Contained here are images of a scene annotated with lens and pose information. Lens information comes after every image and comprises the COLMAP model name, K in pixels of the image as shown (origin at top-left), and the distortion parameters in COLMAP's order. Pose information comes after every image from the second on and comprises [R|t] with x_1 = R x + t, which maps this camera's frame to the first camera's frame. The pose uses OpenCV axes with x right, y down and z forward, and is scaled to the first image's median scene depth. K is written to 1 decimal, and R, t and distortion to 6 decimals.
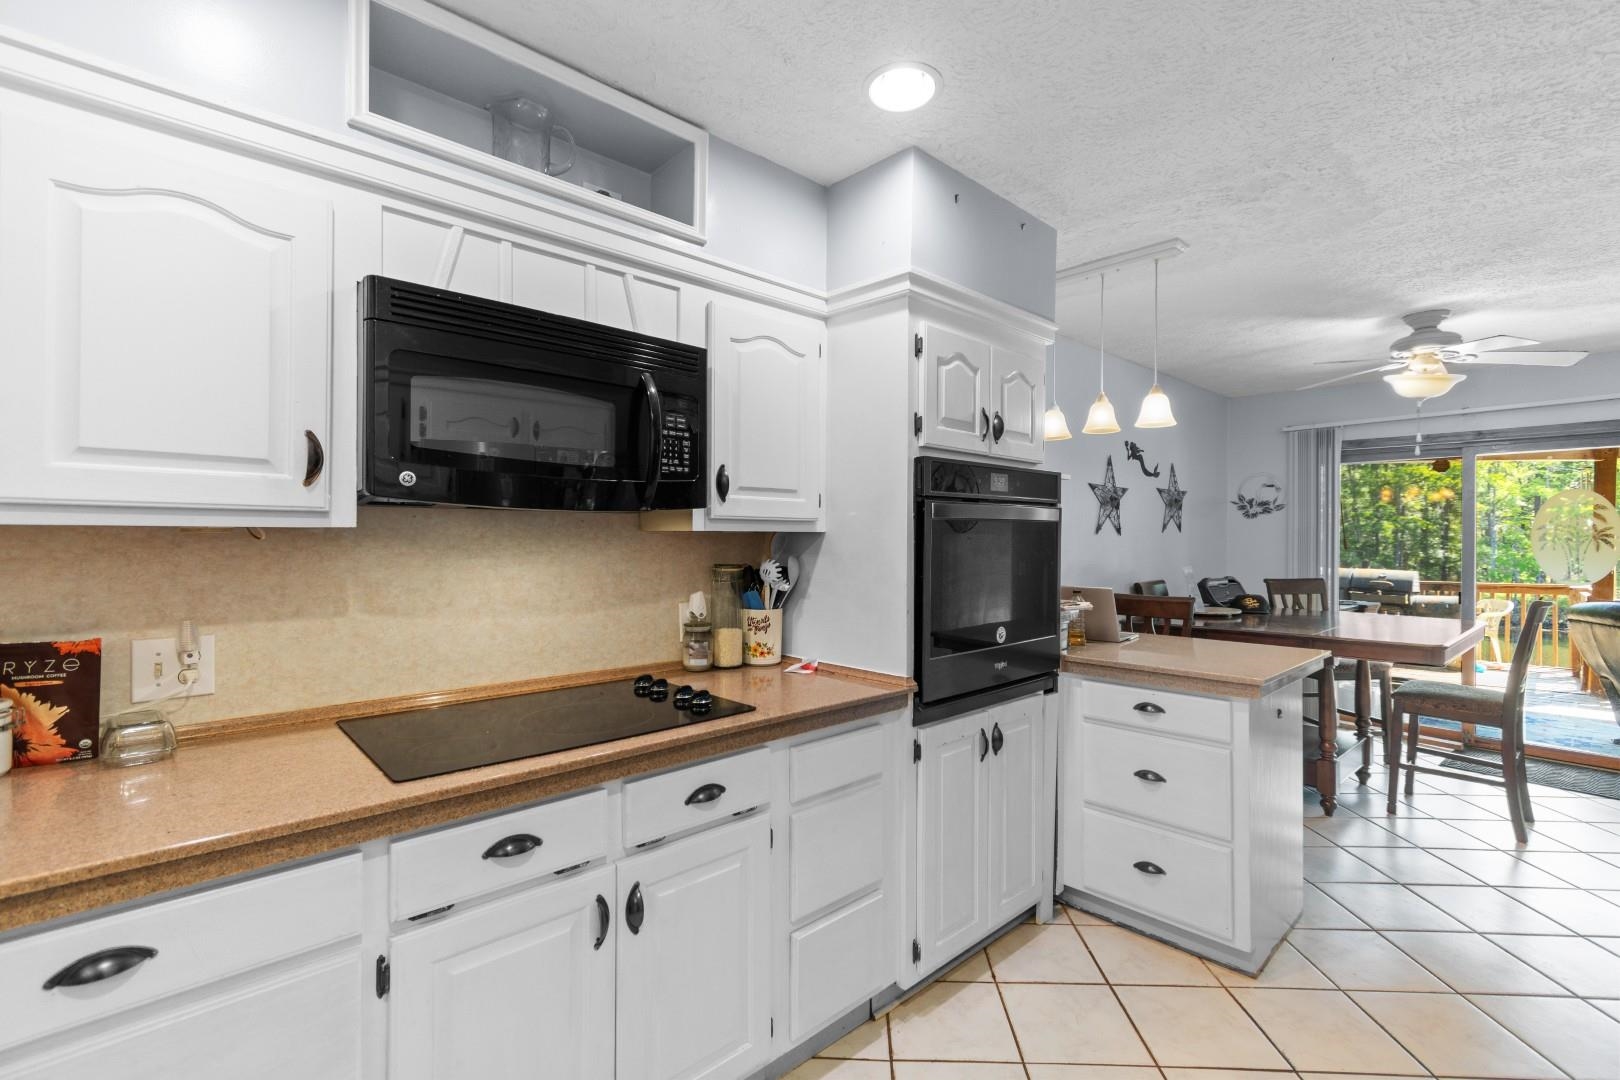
lens RADIAL K [[689.1, 0, 805.1], [0, 689.1, 535.6], [0, 0, 1]] dist [0.000781, 0.000429]
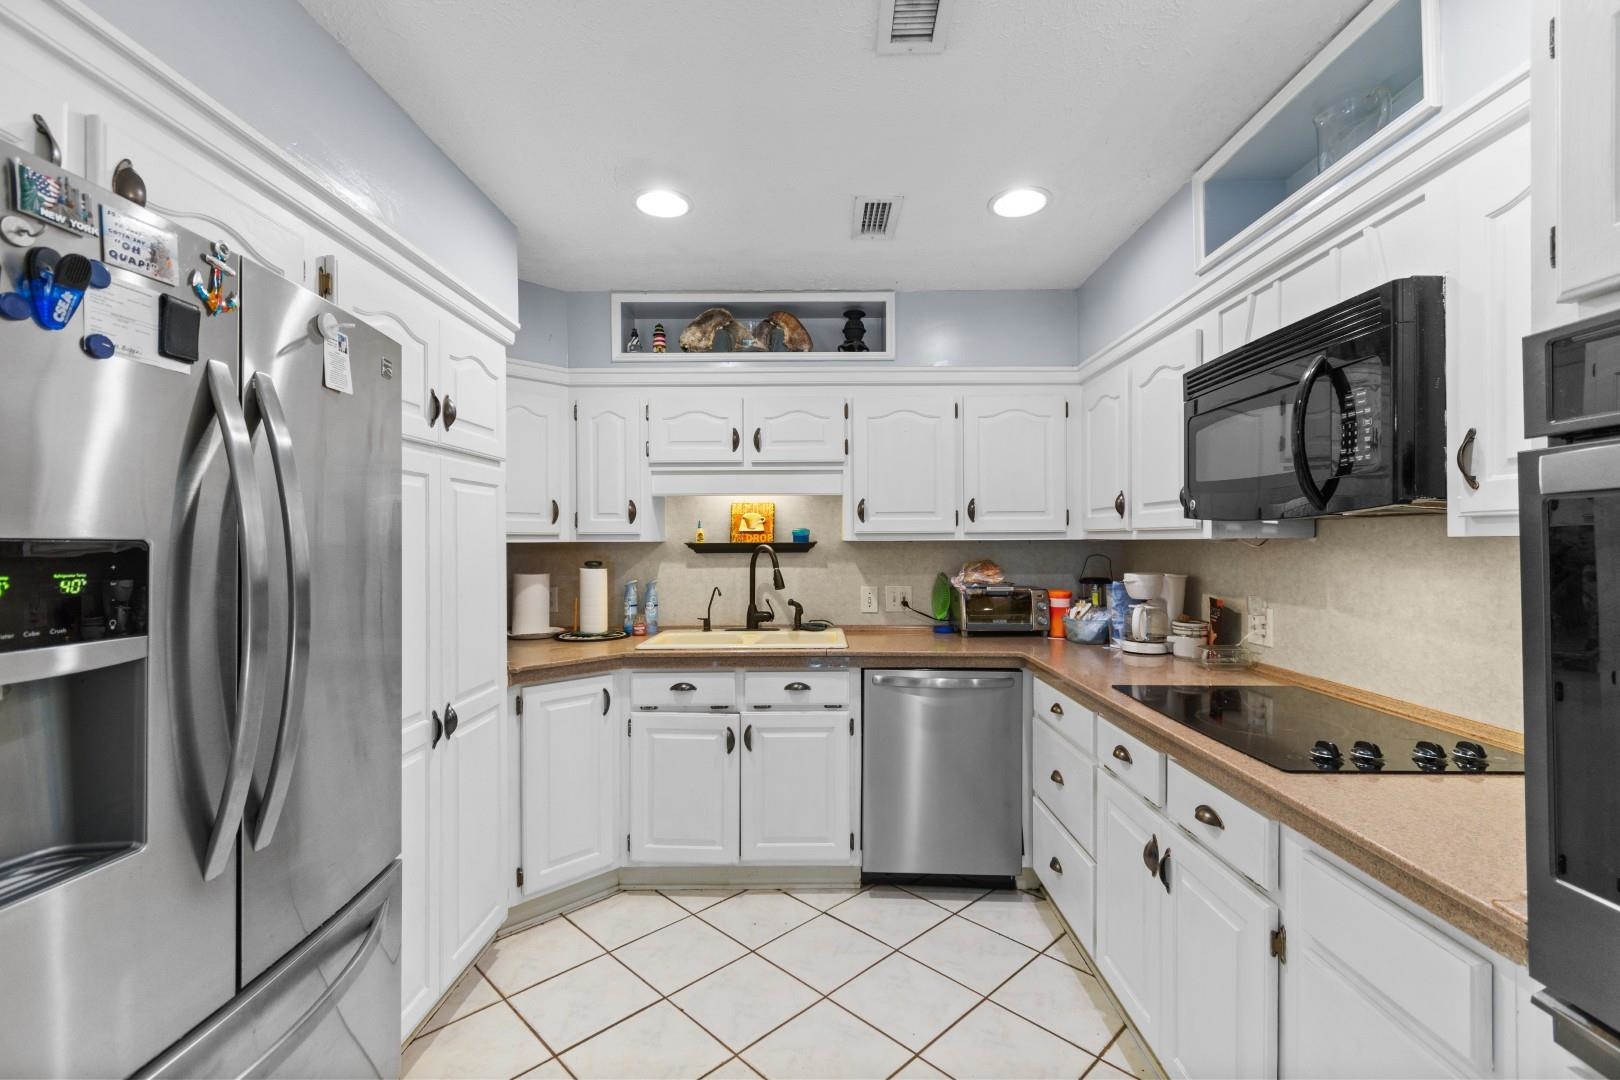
lens RADIAL K [[721.6, 0, 810.0], [0, 721.6, 540.0], [0, 0, 1]] dist [0.000786, 0.000014]
pose [[-0.673490, -0.007028, -0.739163, 0.837407], [-0.003311, 0.999973, -0.006491, 0.003841], [0.739189, -0.001925, -0.673496, 1.092111]]
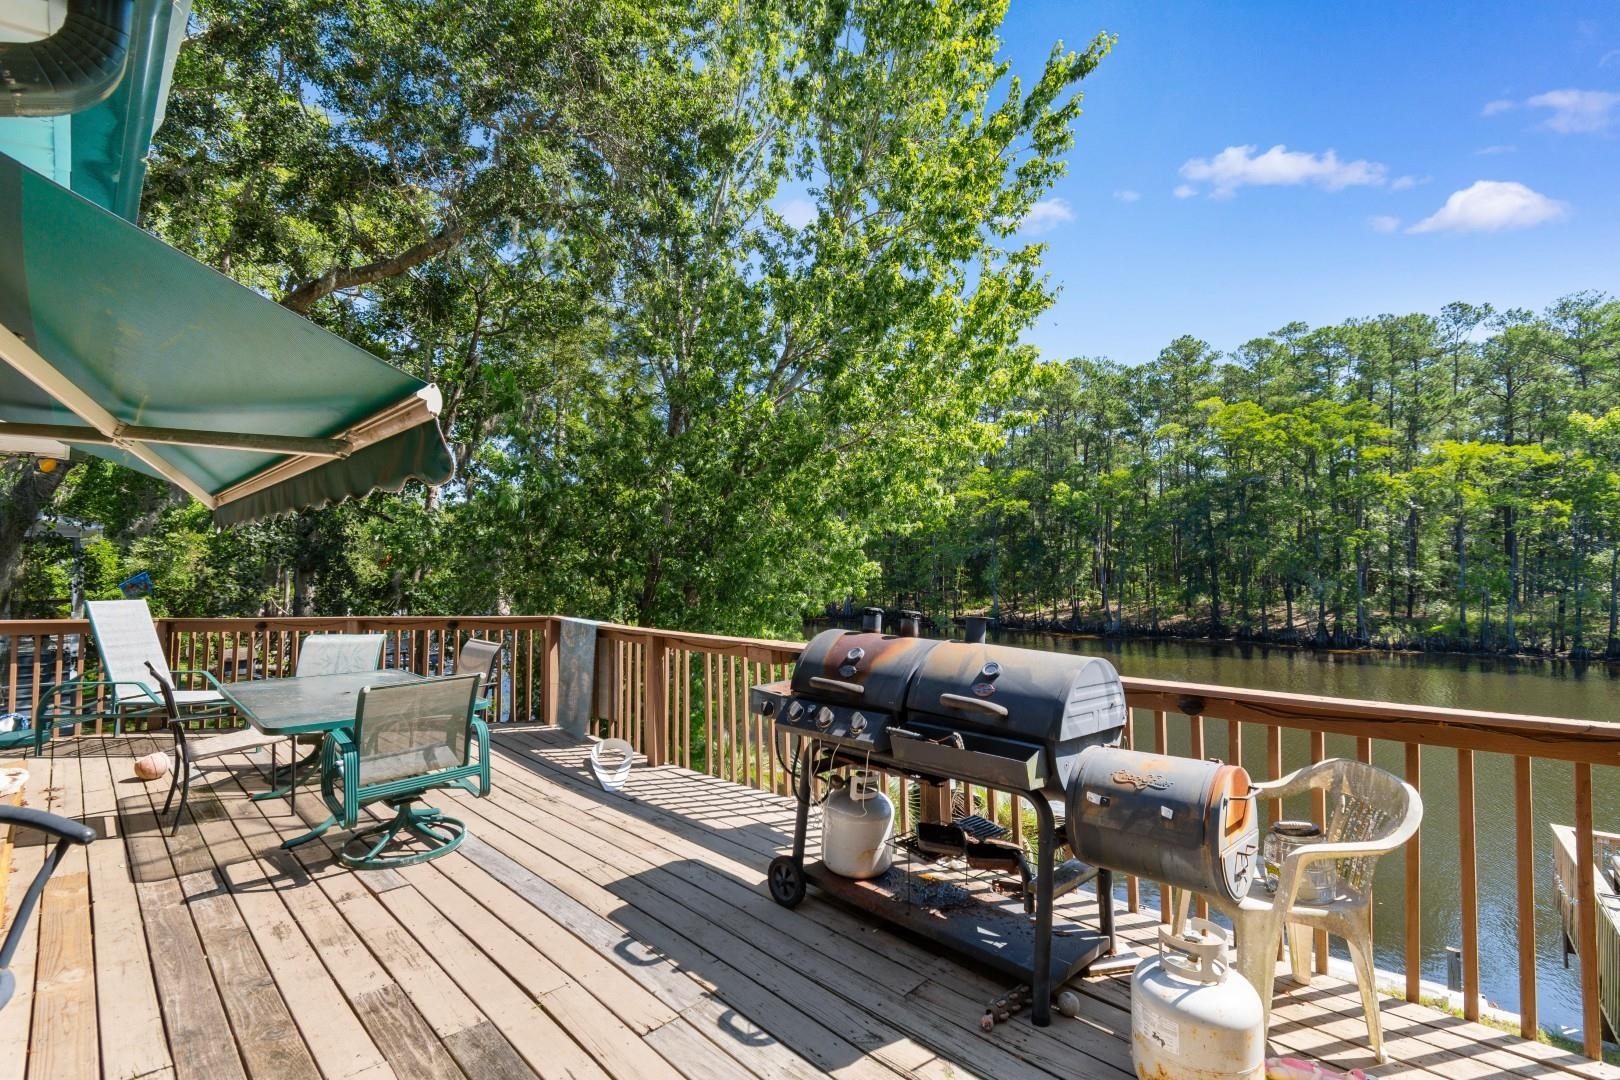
lens RADIAL K [[722.6, 0, 814.1], [0, 722.6, 544.7], [0, 0, 1]] dist [0.001200, 0.000599]
pose [[0.998729, -0.003583, 0.050273, 4.404125], [0.004266, 0.999900, -0.013484, 0.049714], [-0.050220, 0.013682, 0.998644, 4.140291]]
